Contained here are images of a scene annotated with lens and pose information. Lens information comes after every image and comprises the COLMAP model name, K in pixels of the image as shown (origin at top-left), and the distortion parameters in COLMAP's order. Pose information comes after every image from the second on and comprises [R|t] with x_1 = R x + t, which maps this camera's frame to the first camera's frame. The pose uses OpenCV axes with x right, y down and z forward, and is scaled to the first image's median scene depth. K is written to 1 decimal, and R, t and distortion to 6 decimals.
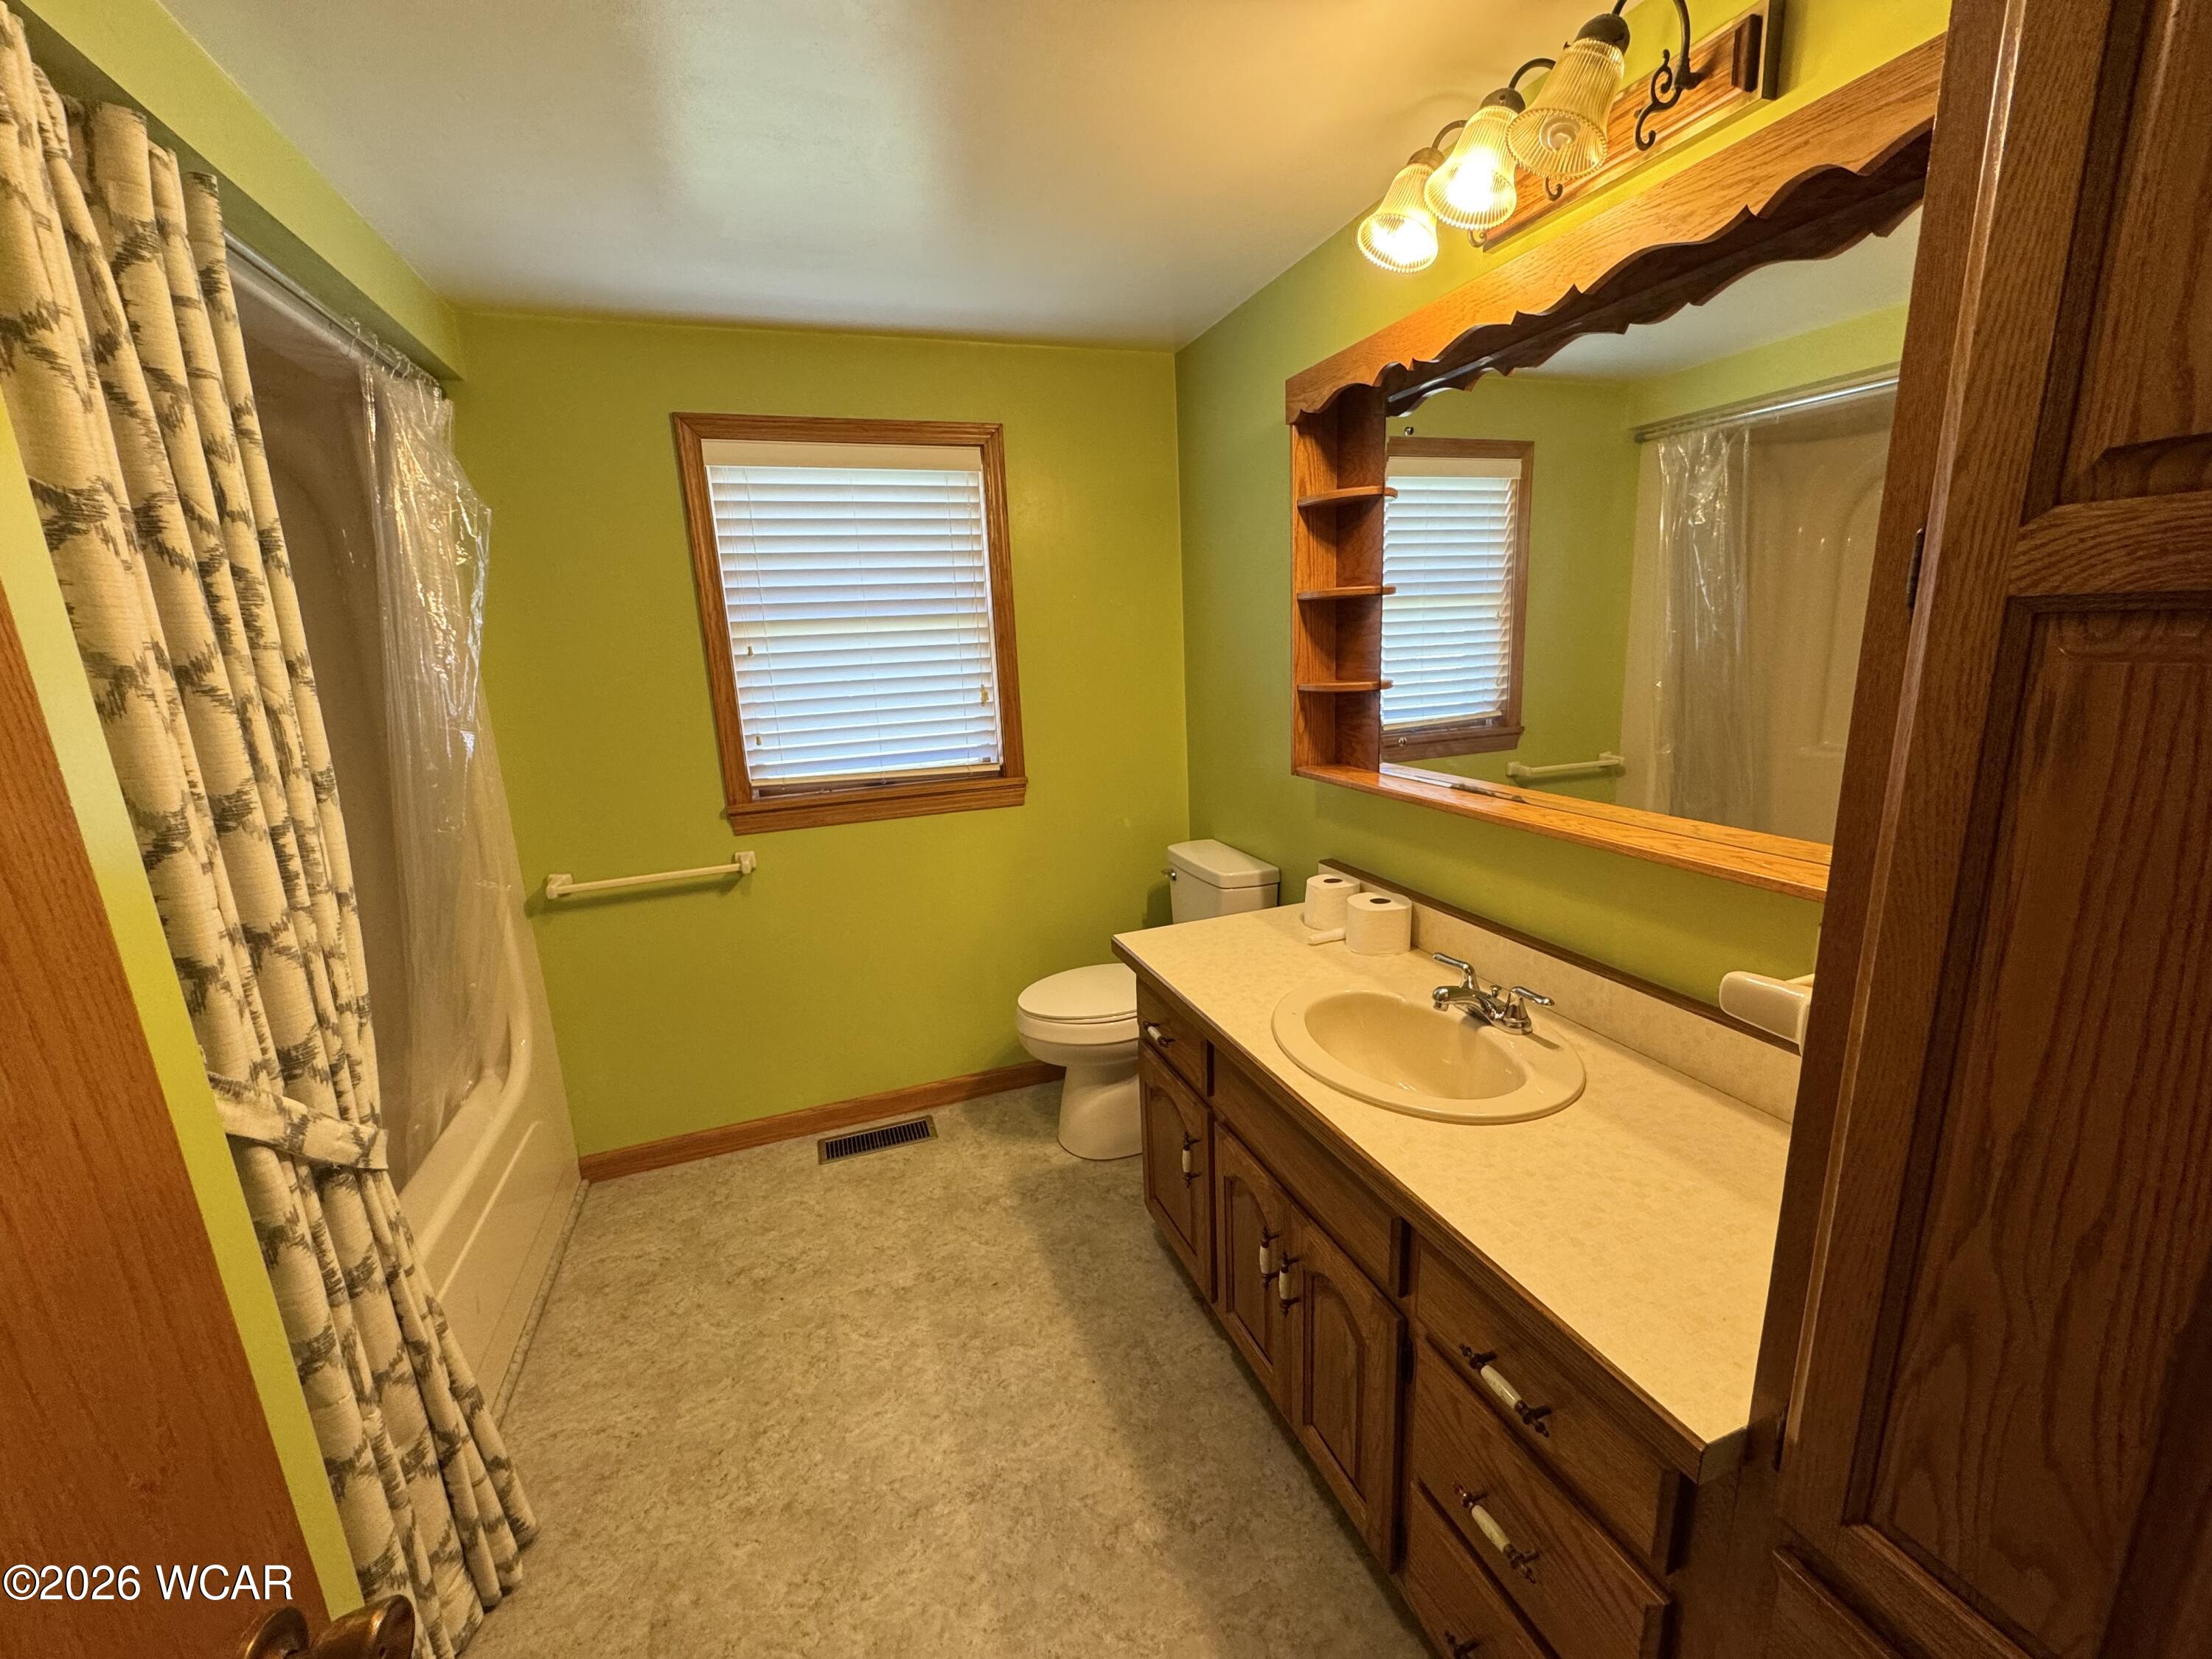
lens RADIAL K [[884.0, 0, 1106.0], [0, 884.0, 829.5], [0, 0, 1]] dist [-0.000290, -0.000085]
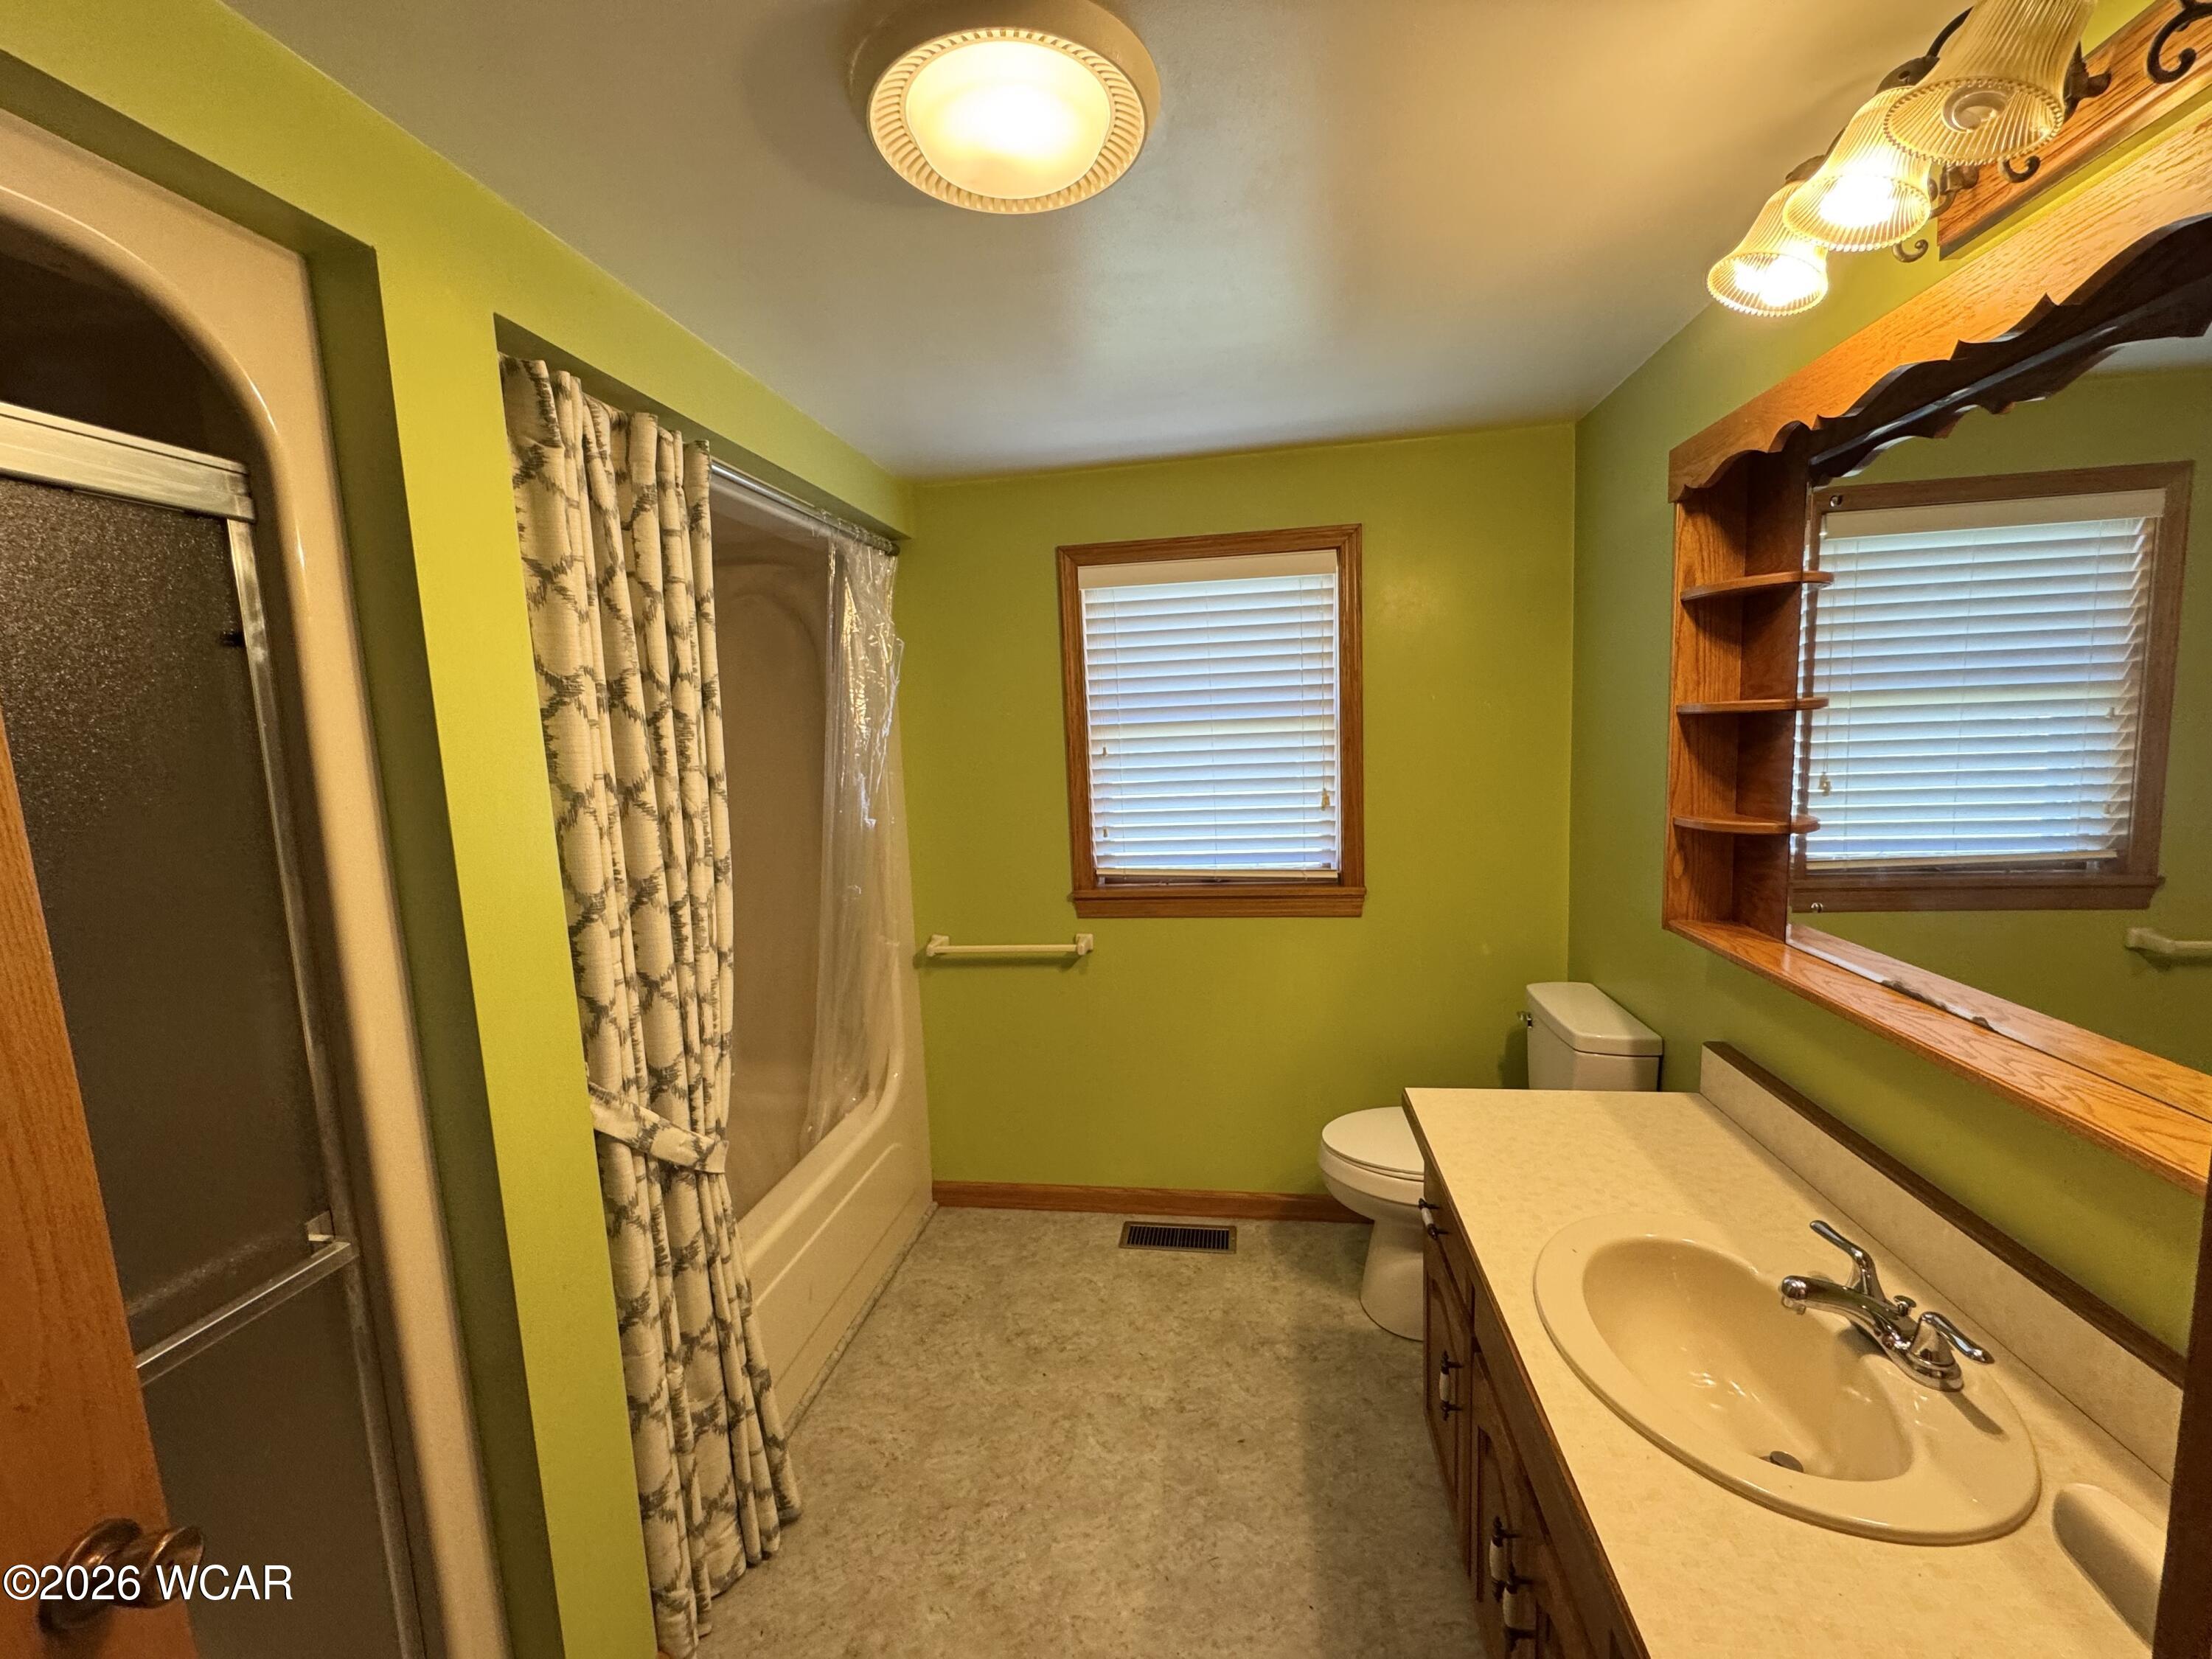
lens RADIAL K [[884.0, 0, 1106.0], [0, 884.0, 829.5], [0, 0, 1]] dist [-0.000290, -0.000085]
pose [[0.875118, 0.066045, -0.479382, 0.153204], [-0.102031, 0.993555, -0.049376, -0.062501], [0.473031, 0.092121, 0.876216, 0.063281]]
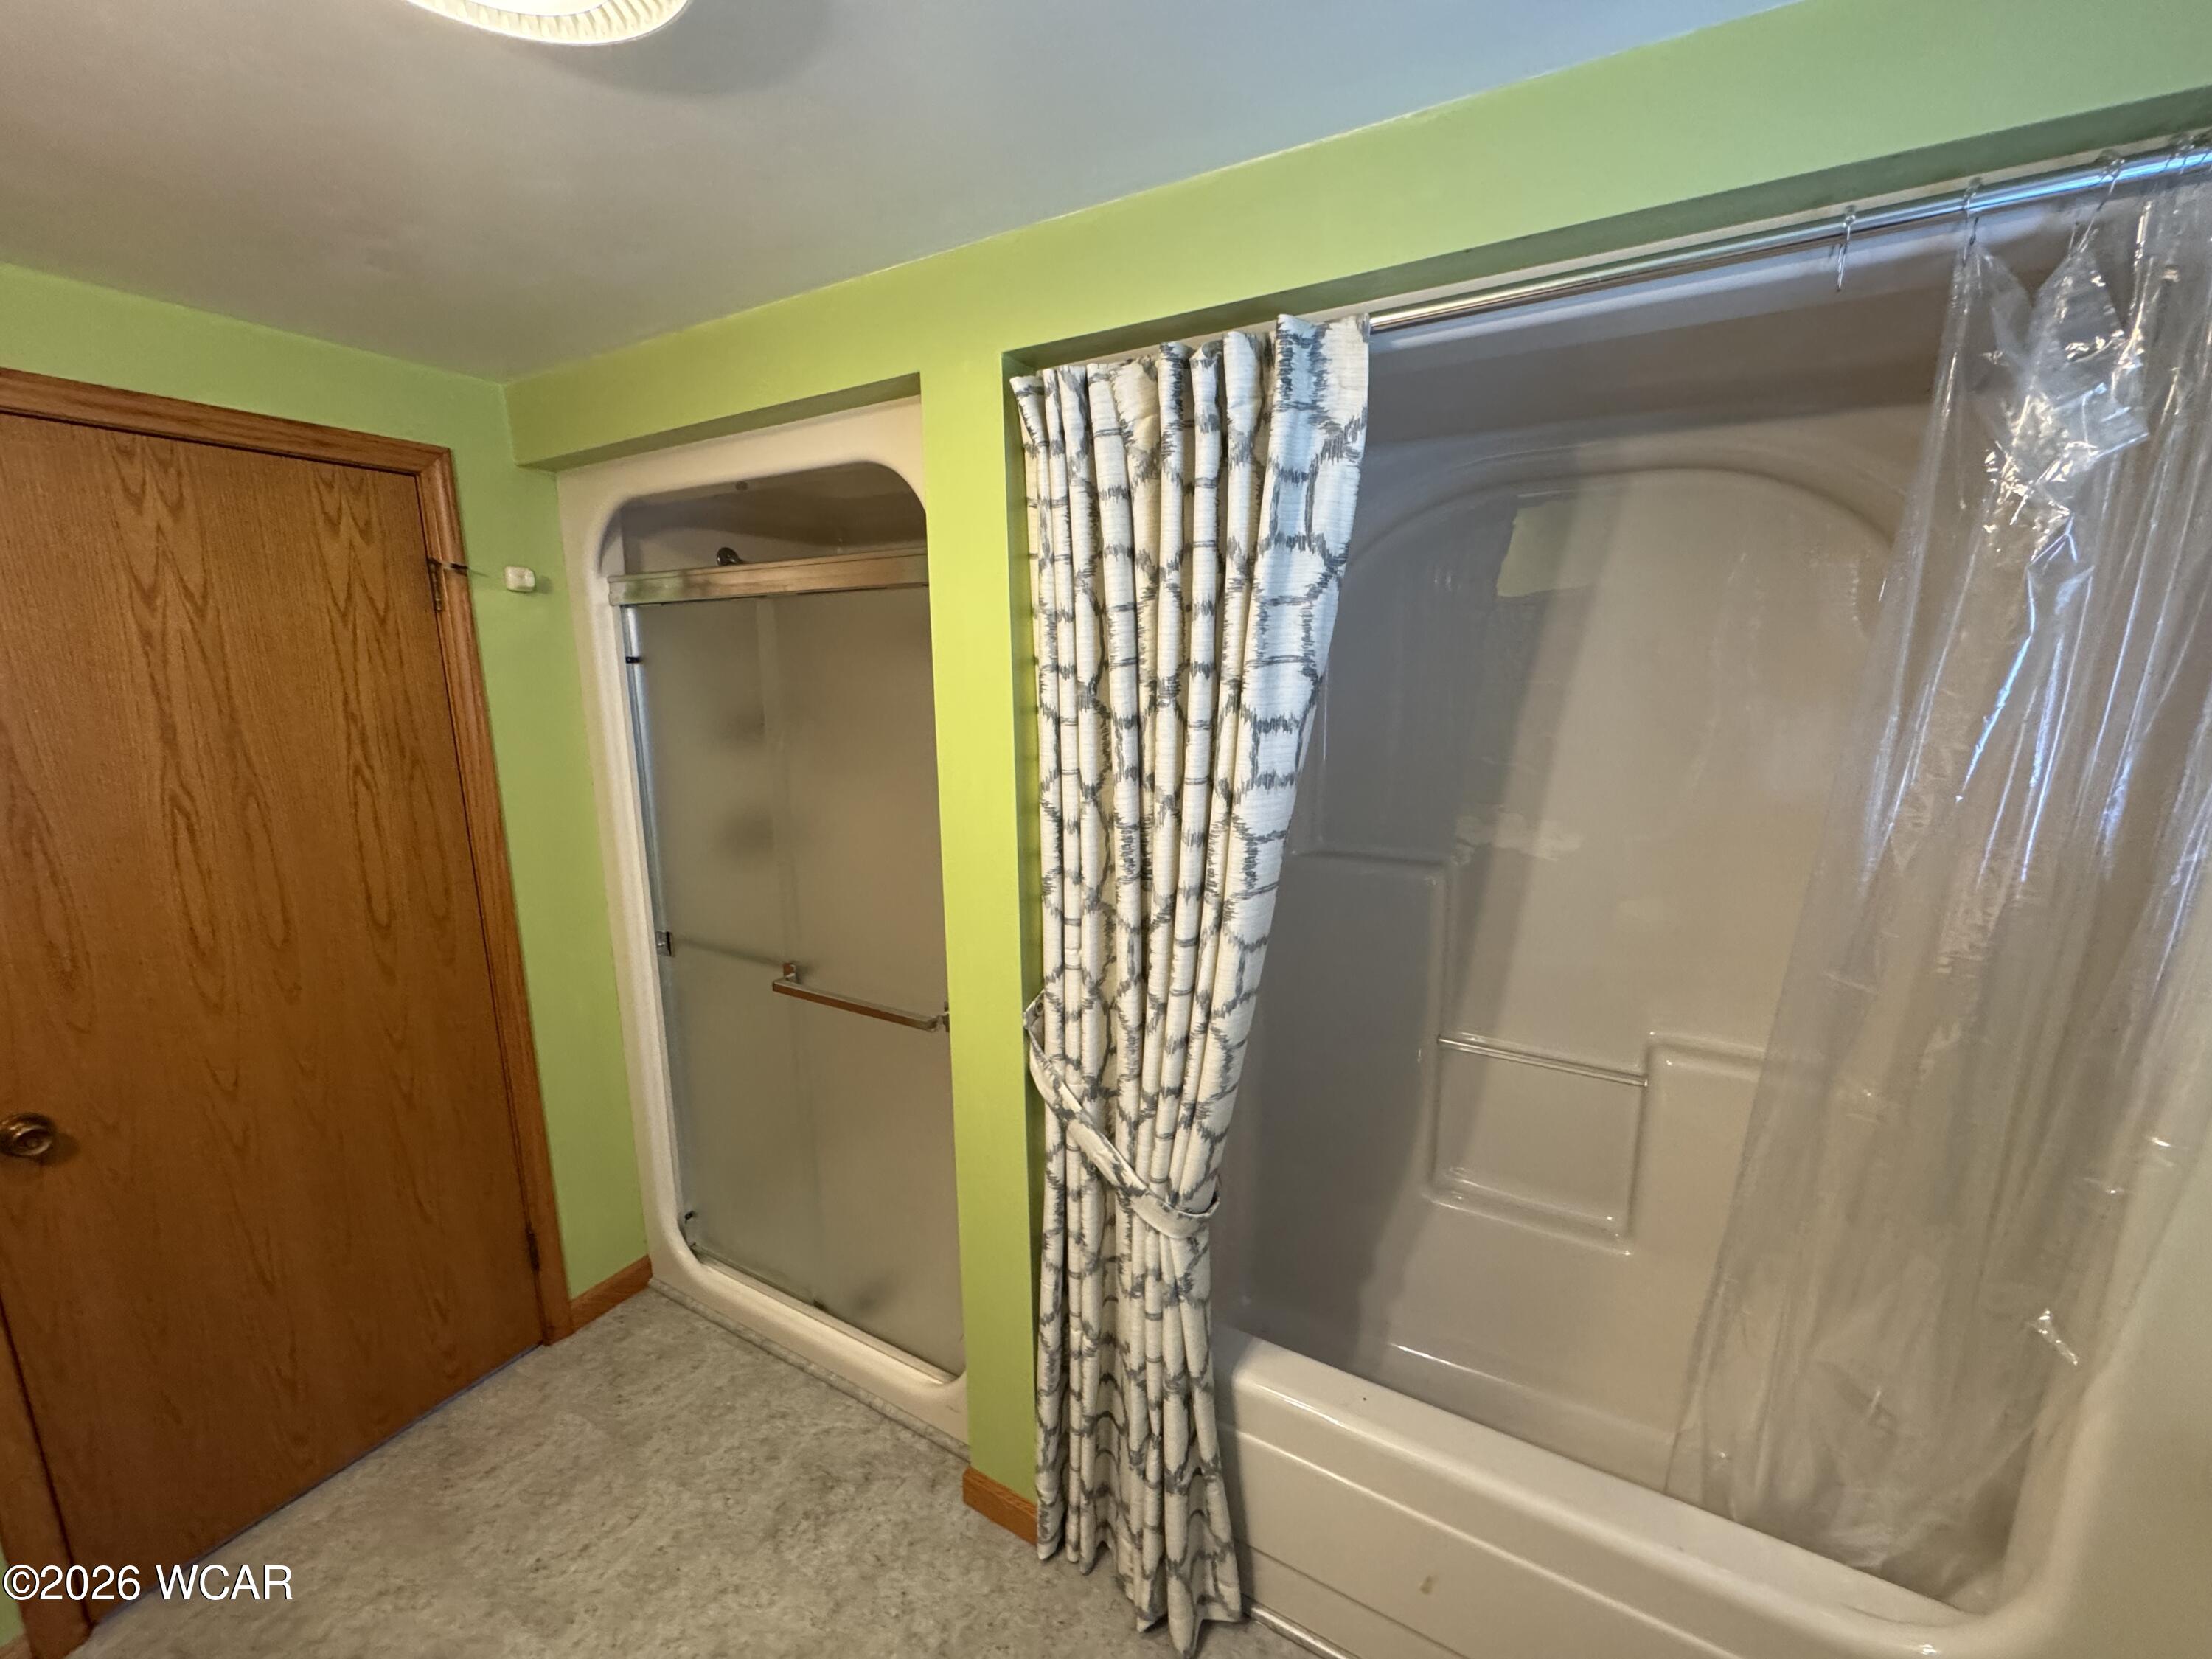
lens RADIAL K [[884.0, 0, 1106.0], [0, 884.0, 829.5], [0, 0, 1]] dist [-0.000290, -0.000085]
pose [[-0.765376, 0.170689, -0.620535, -0.094790], [-0.095481, 0.923403, 0.371766, -0.310256], [0.636461, 0.343790, -0.690454, 0.967384]]
